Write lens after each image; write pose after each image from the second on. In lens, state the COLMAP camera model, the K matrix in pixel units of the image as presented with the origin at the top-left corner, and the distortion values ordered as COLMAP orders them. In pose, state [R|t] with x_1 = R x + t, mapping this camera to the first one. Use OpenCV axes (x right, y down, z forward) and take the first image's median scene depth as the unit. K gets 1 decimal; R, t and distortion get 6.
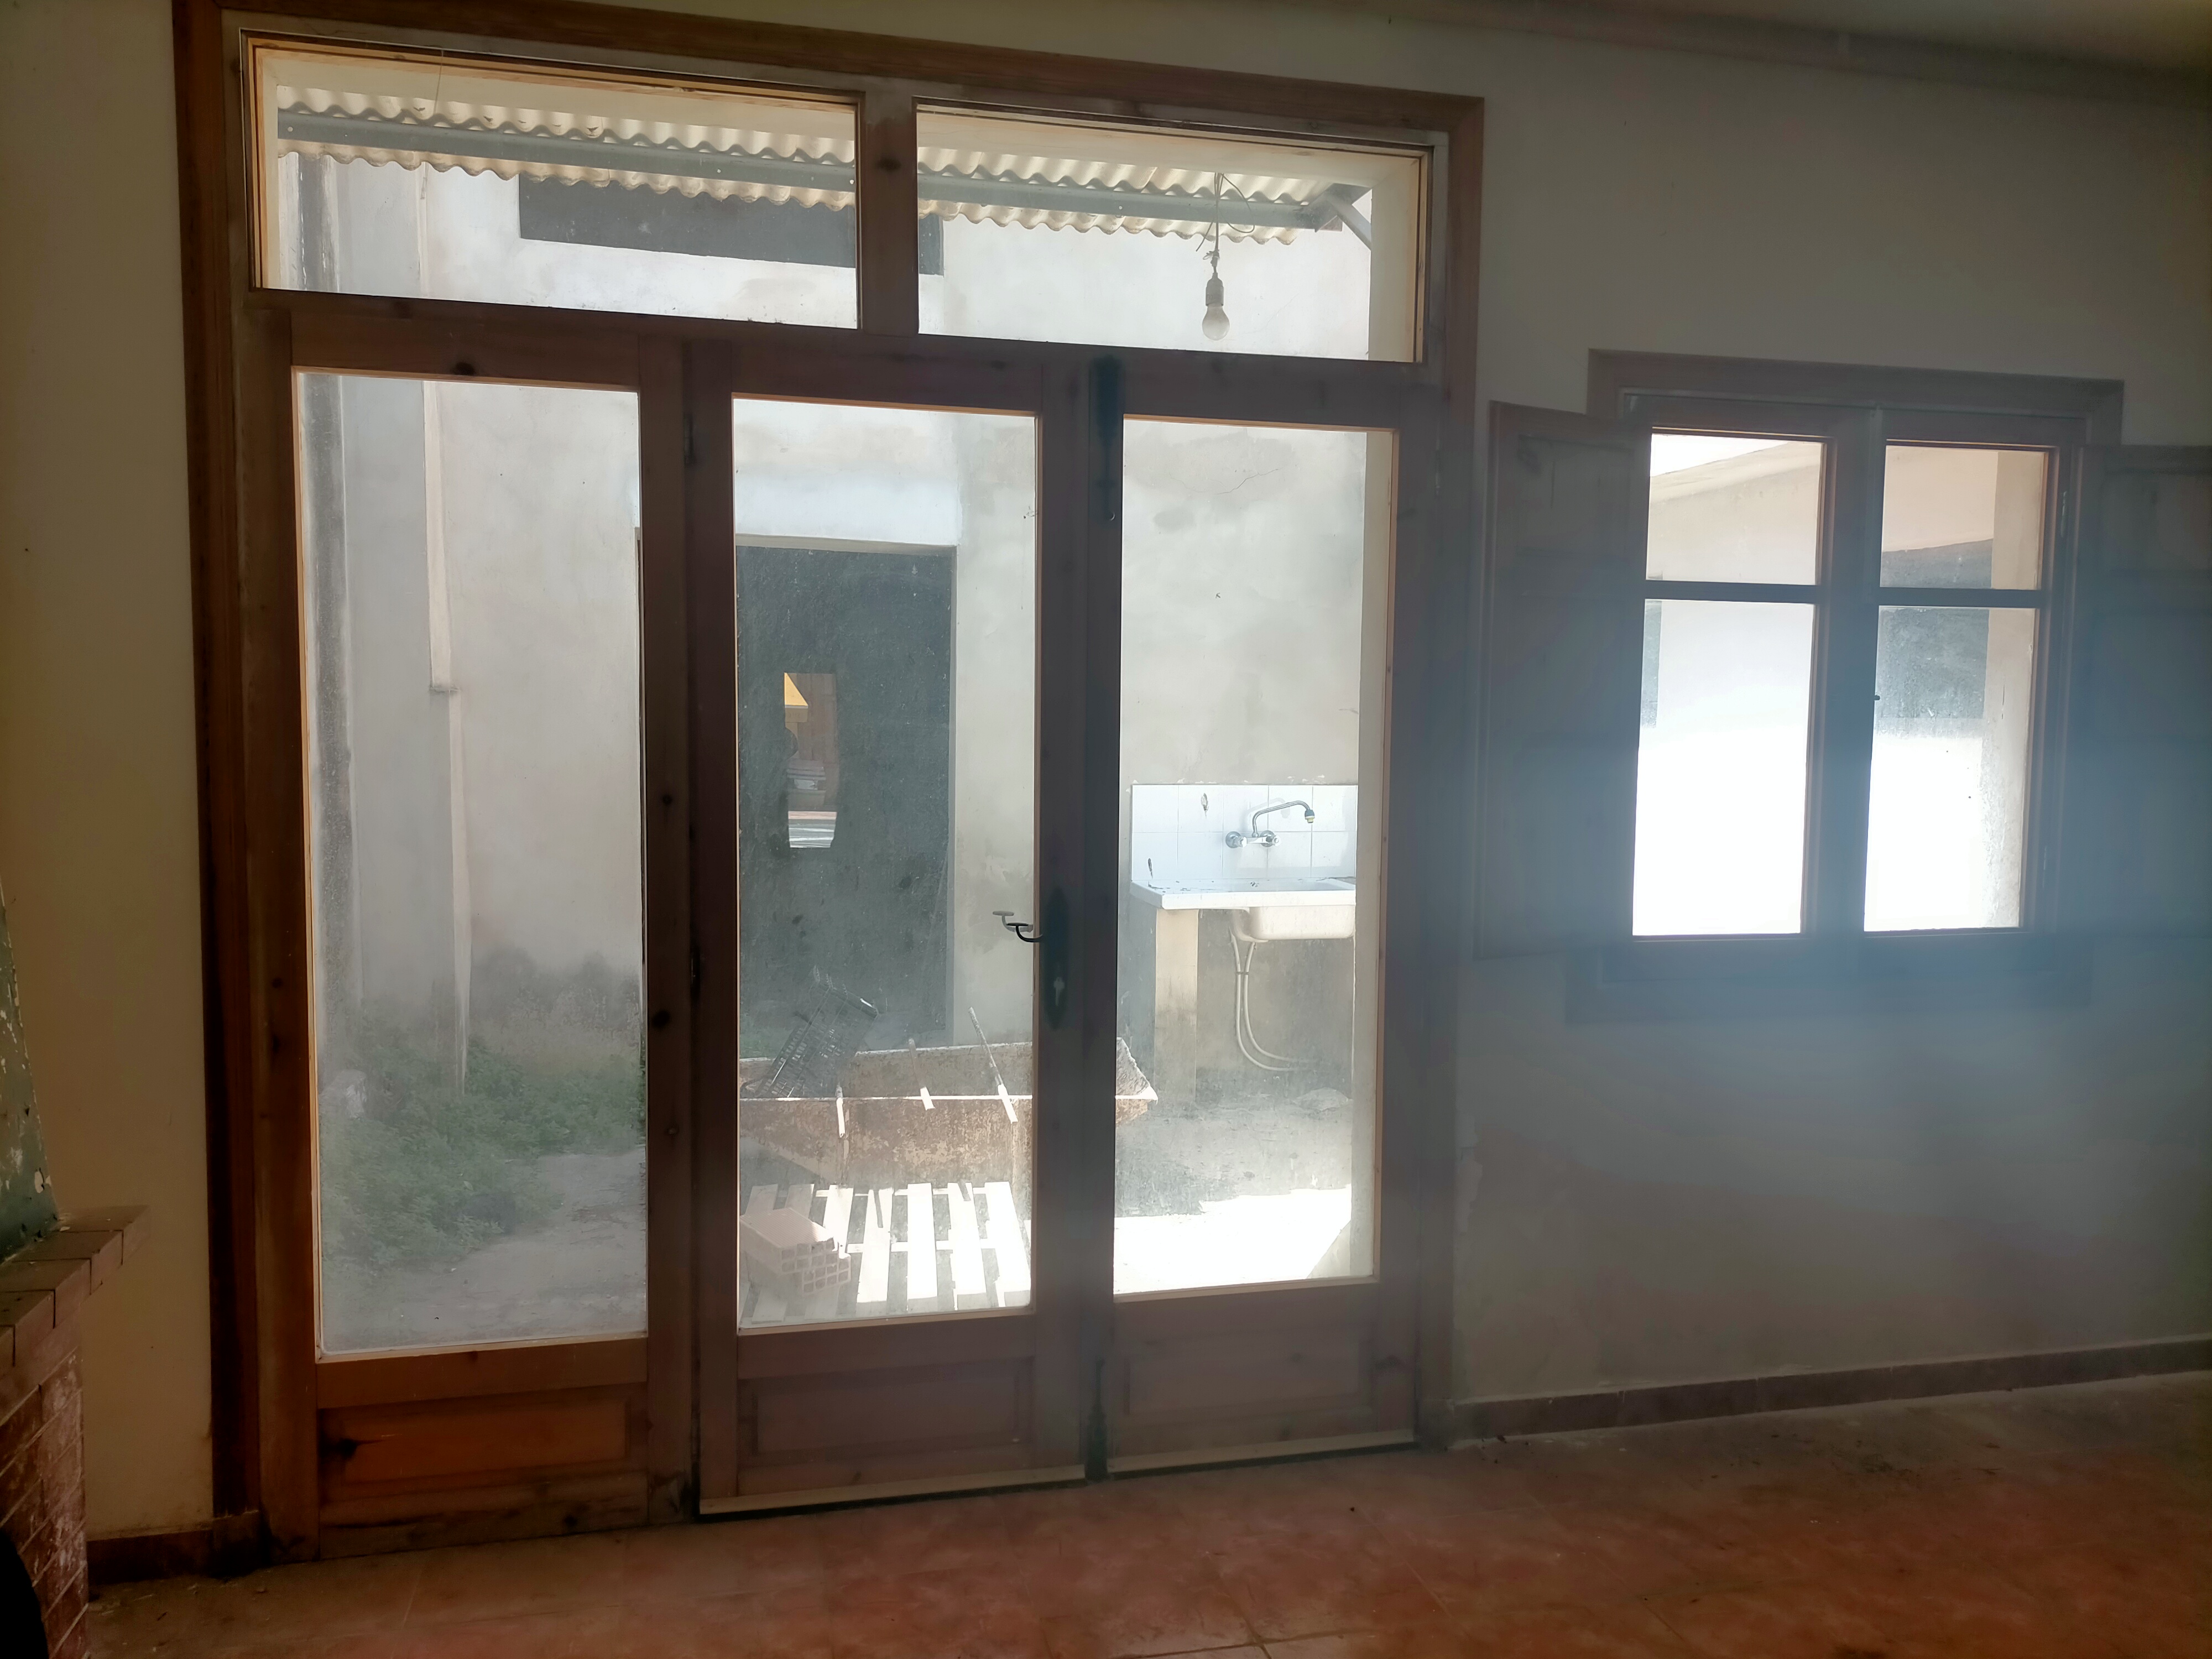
lens RADIAL K [[1620.7, 0, 1122.2], [0, 1620.7, 824.8], [0, 0, 1]] dist [0.053325, -0.055486]
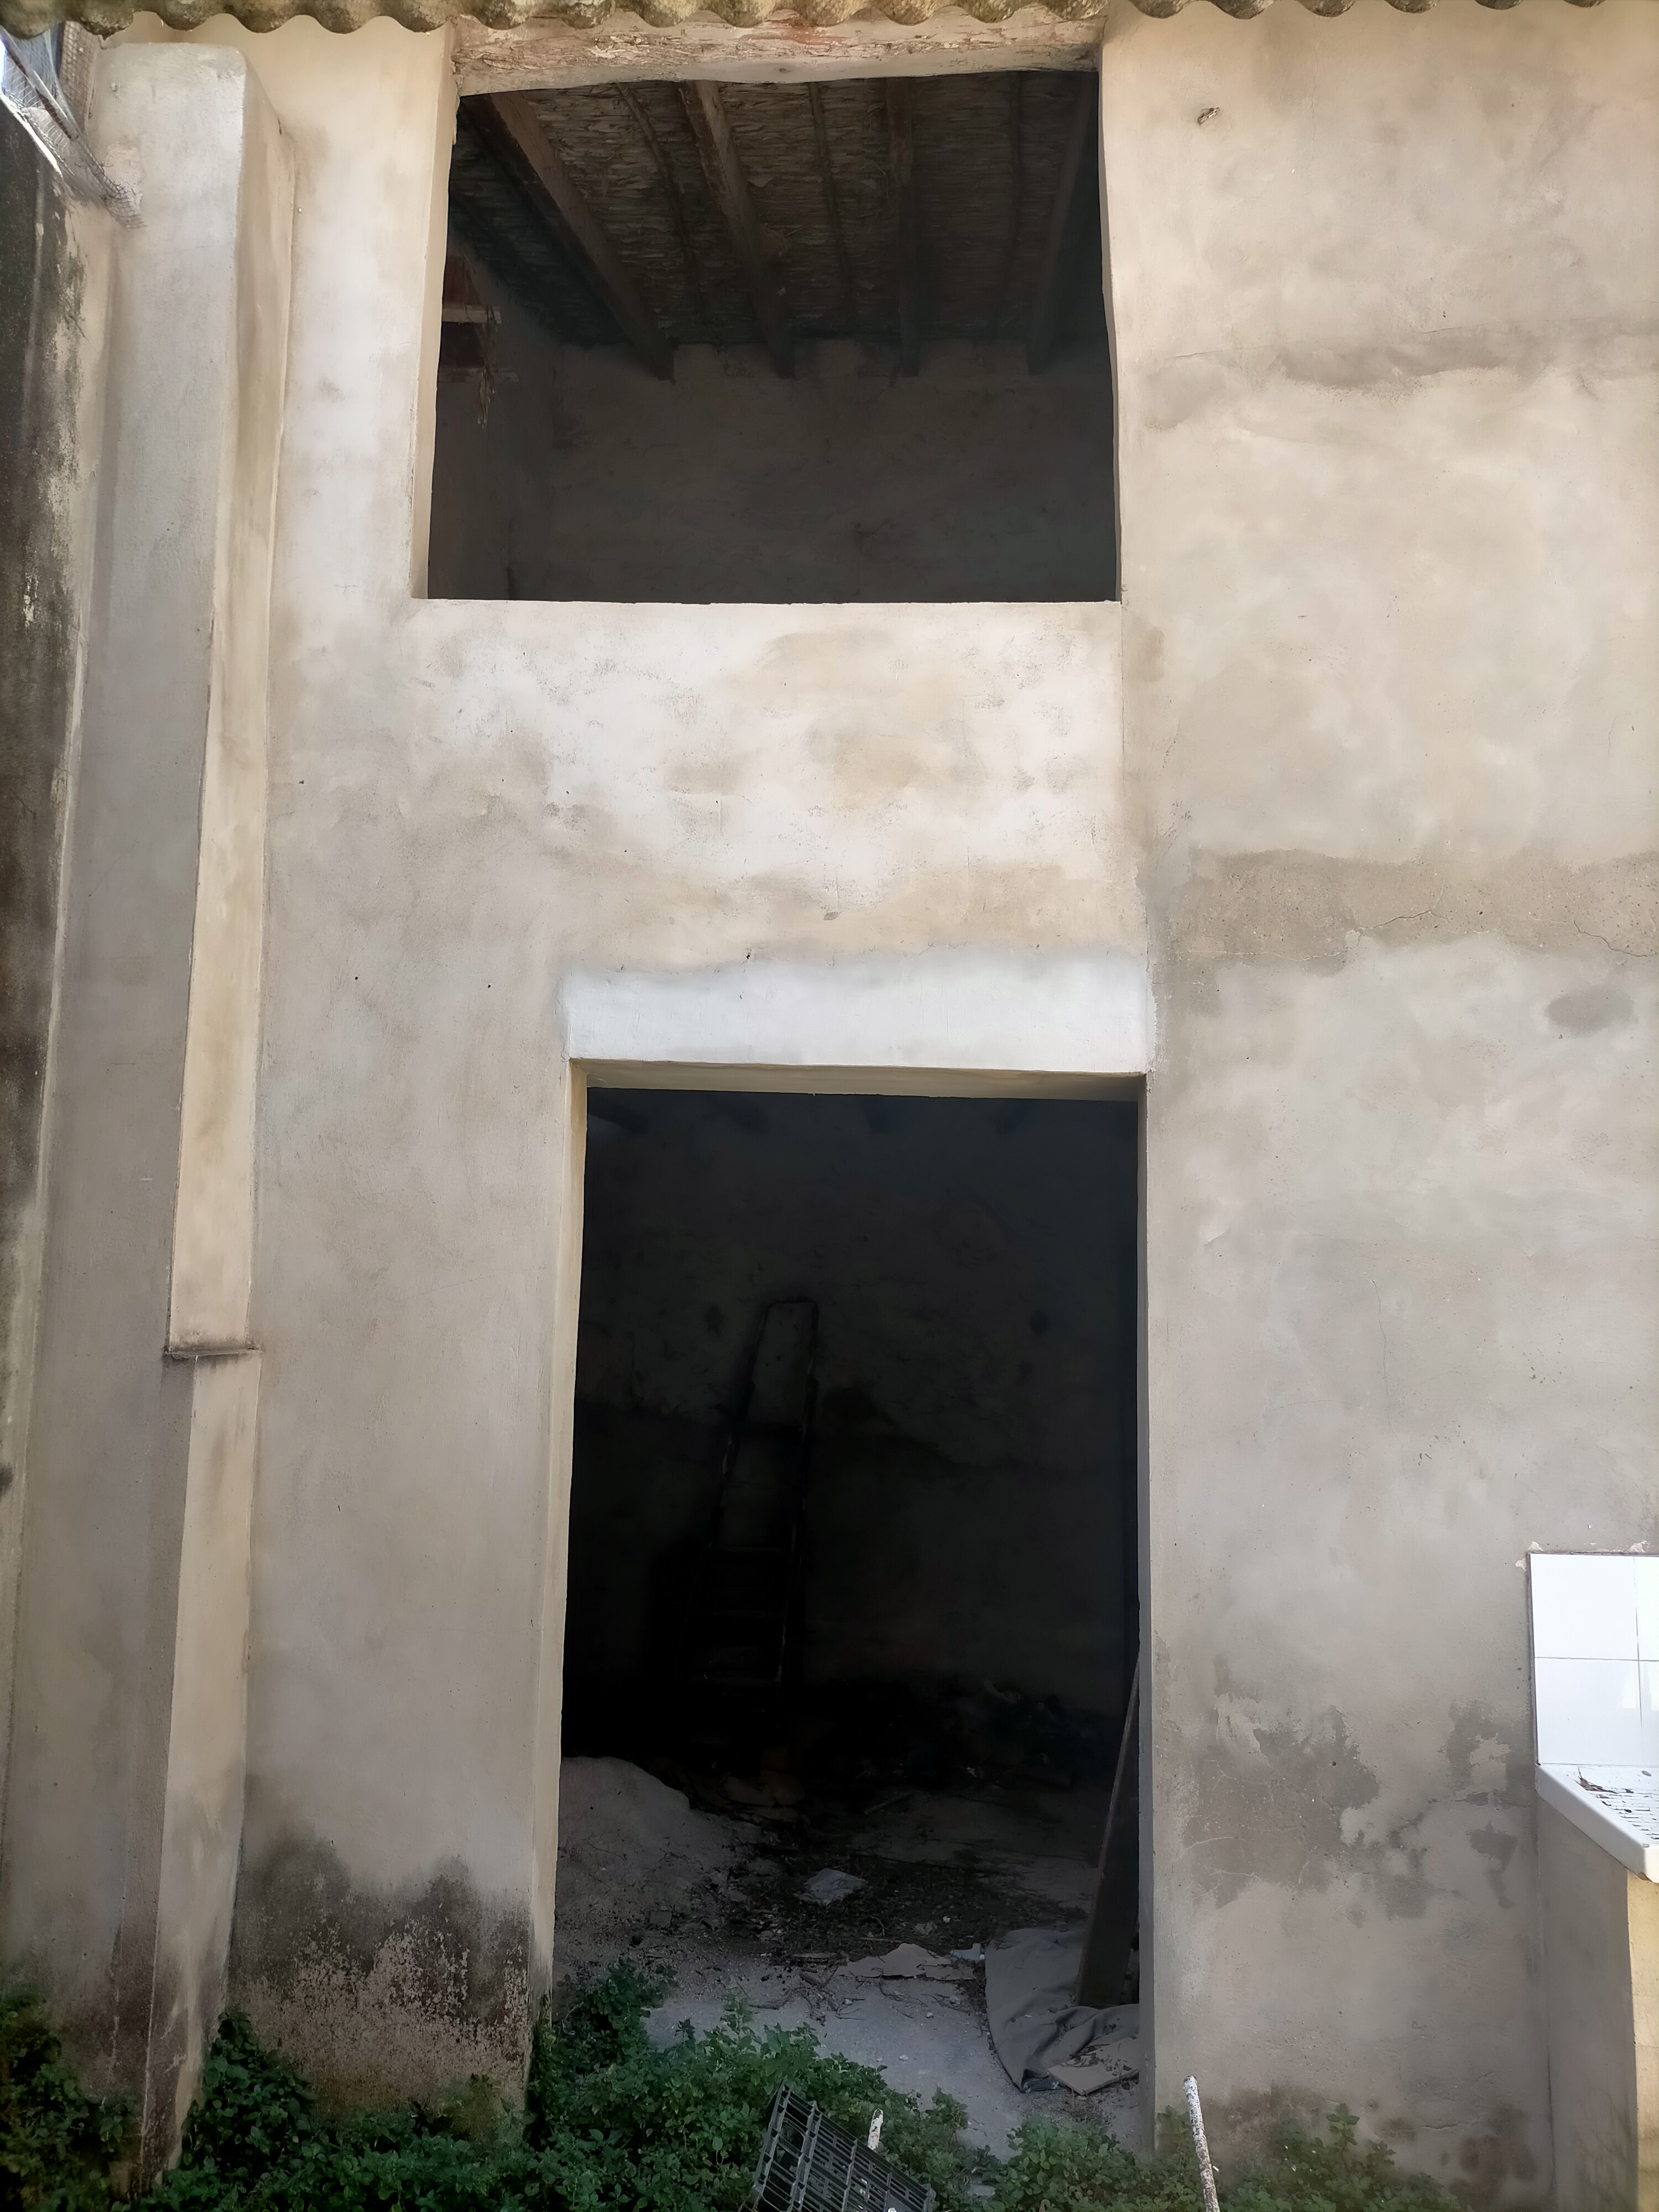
lens RADIAL K [[1620.7, 0, 822.1], [0, 1620.7, 1107.7], [0, 0, 1]] dist [0.053325, -0.055486]
pose [[0.950778, -0.033111, -0.308099, -0.039677], [-0.027648, 0.981245, -0.190773, -0.056816], [0.308638, 0.189901, 0.932030, 0.470852]]
